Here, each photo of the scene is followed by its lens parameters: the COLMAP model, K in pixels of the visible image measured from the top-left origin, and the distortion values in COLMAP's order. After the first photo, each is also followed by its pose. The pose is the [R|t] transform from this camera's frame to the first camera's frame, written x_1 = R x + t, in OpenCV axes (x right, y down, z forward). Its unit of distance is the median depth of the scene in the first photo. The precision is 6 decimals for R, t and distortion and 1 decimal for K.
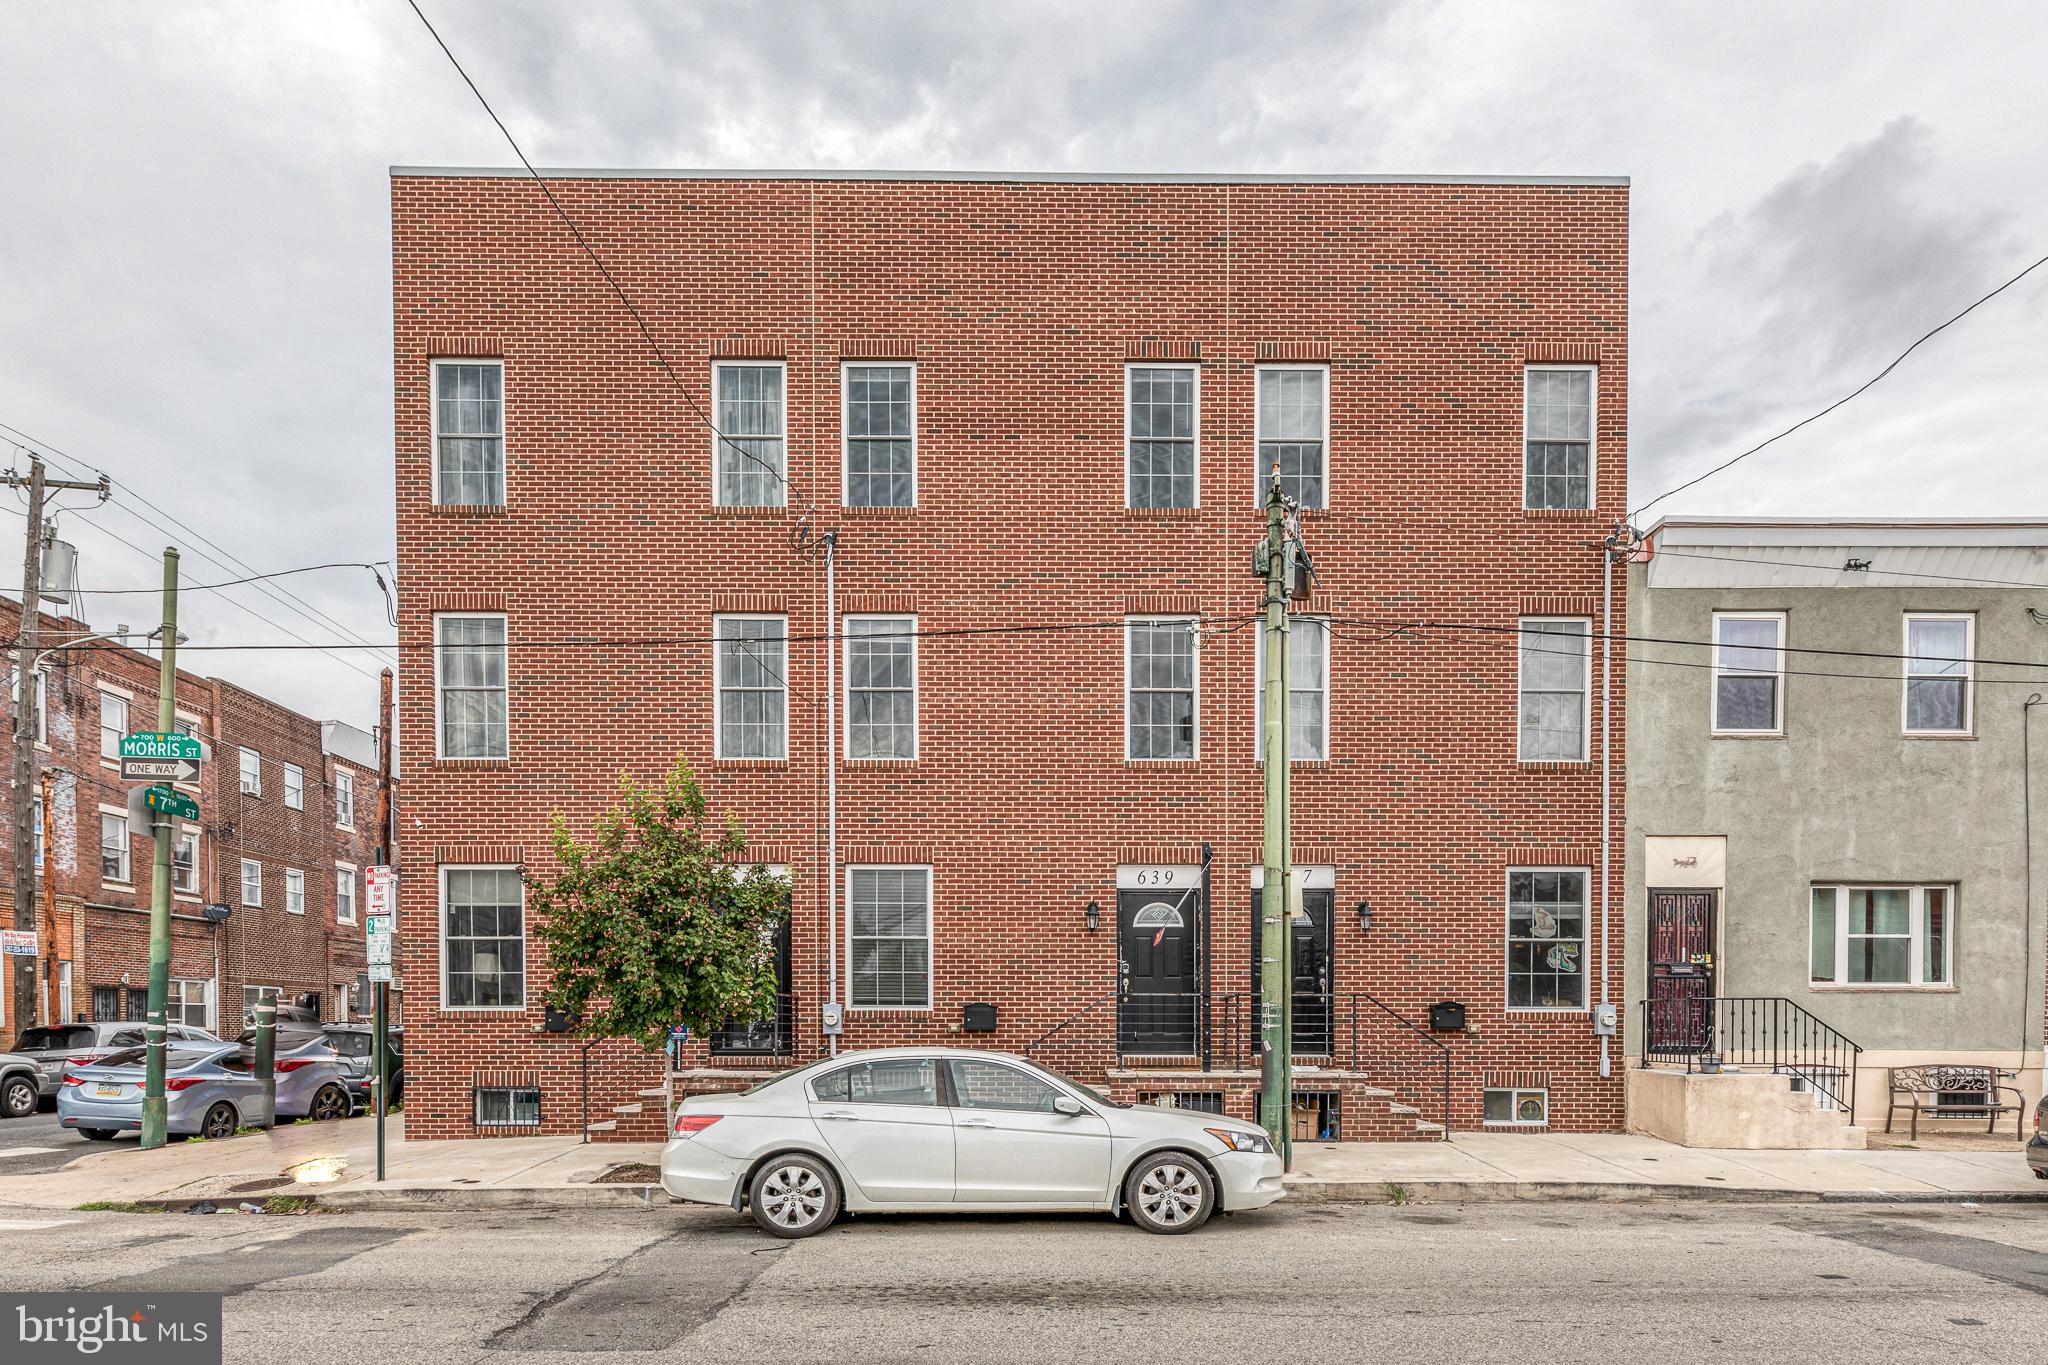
lens RADIAL K [[926.1, 0, 1038.2], [0, 926.1, 652.6], [0, 0, 1]] dist [0.003823, -0.000130]
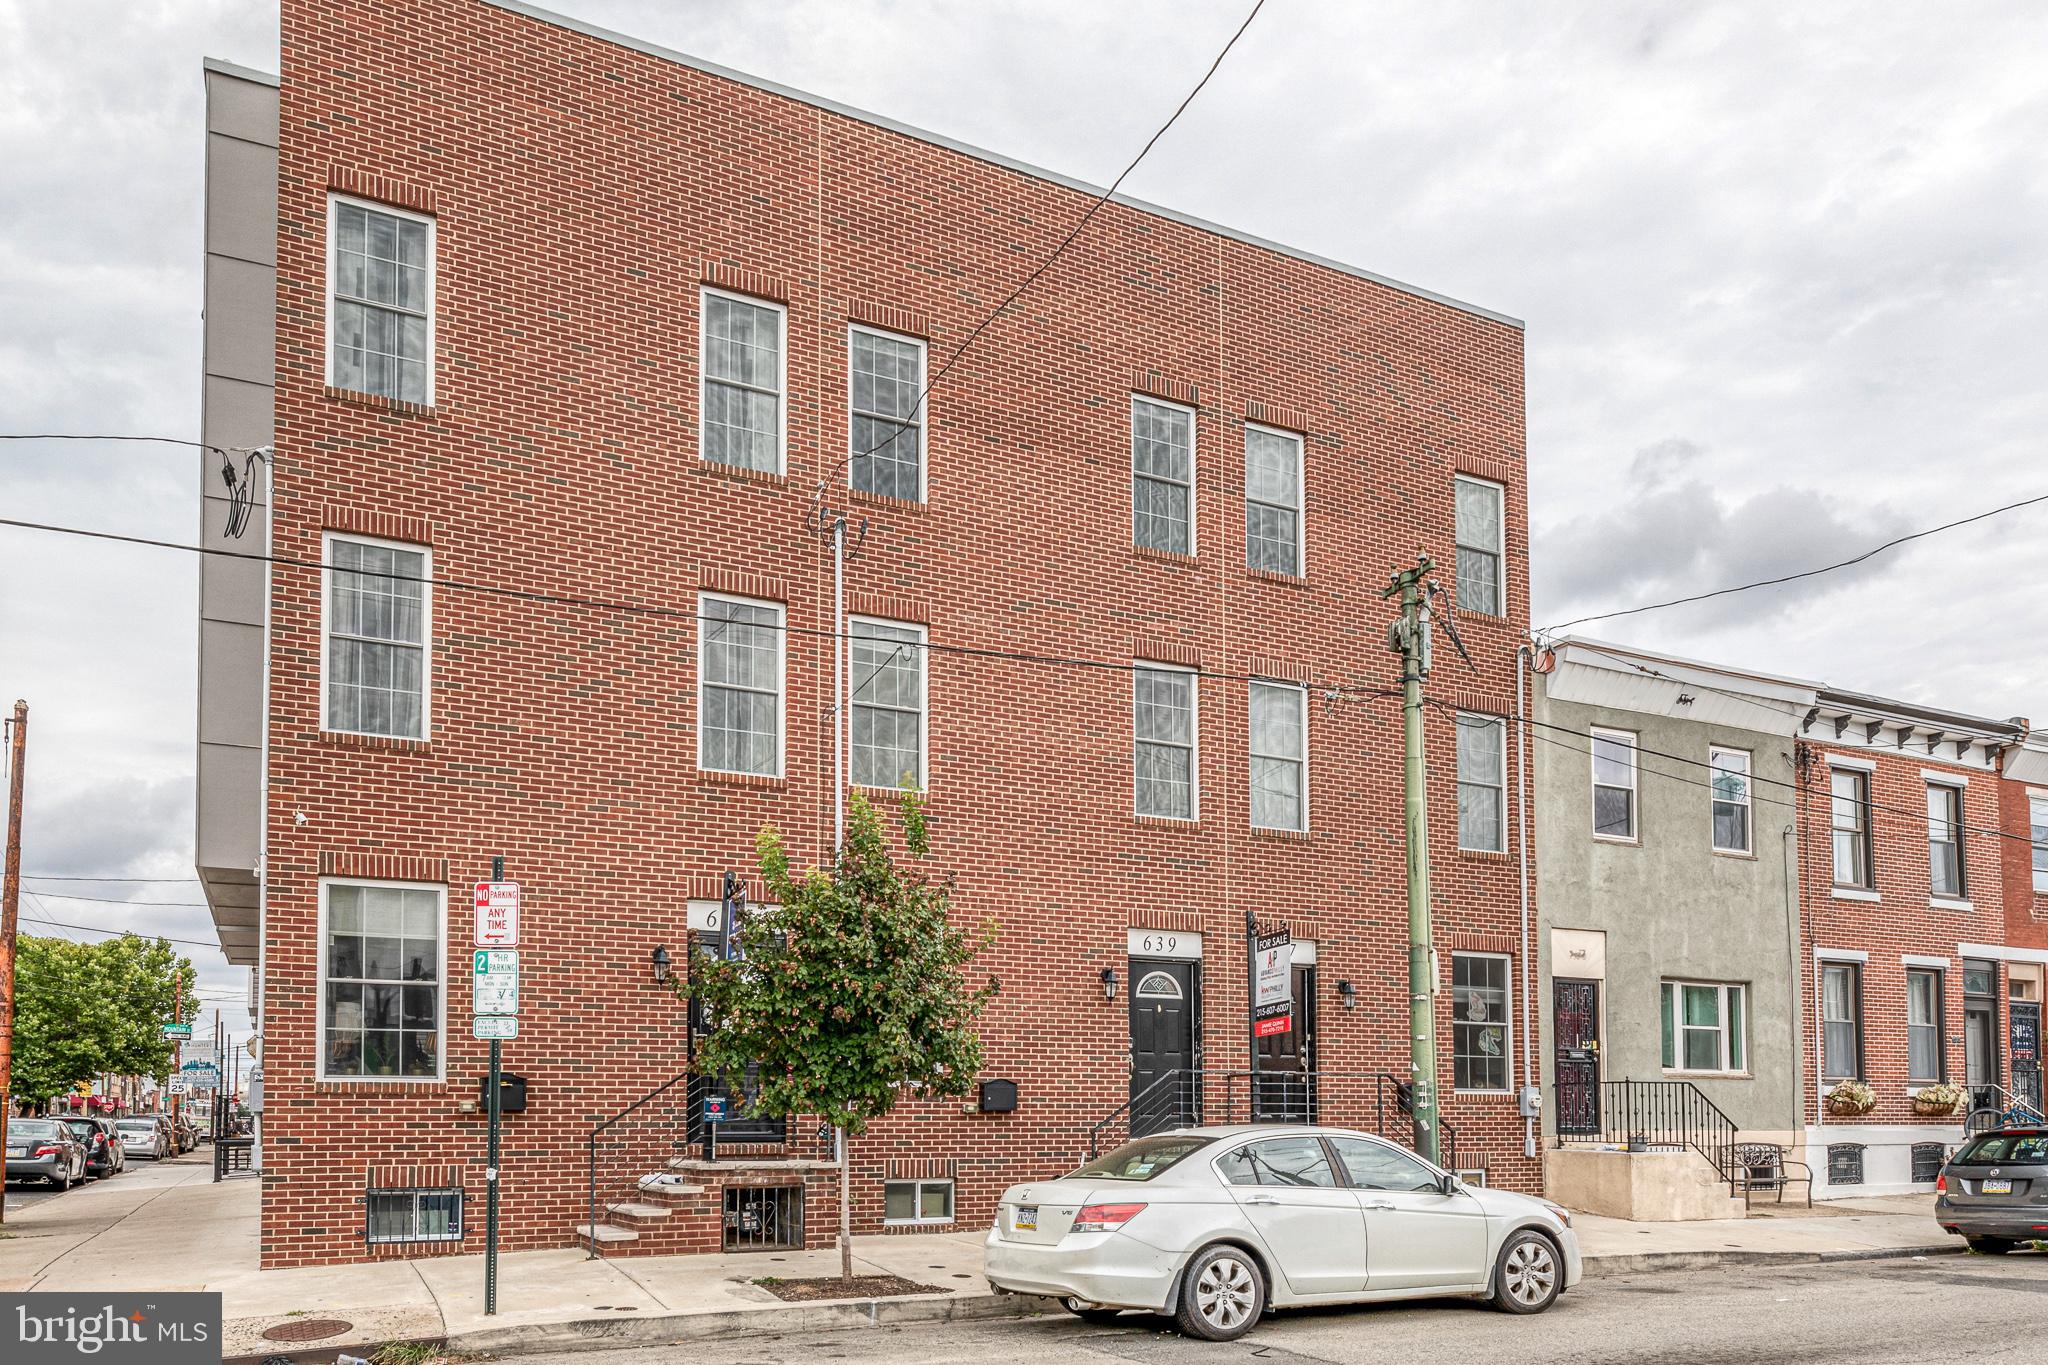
lens RADIAL K [[1046.8, 0, 1024.4], [0, 1046.8, 615.7], [0, 0, 1]] dist [0.003450, -0.000603]
pose [[0.937771, 0.149581, 0.313386, -0.372459], [-0.130644, 0.988139, -0.080708, 0.018020], [-0.321742, 0.034743, 0.946190, 0.031409]]
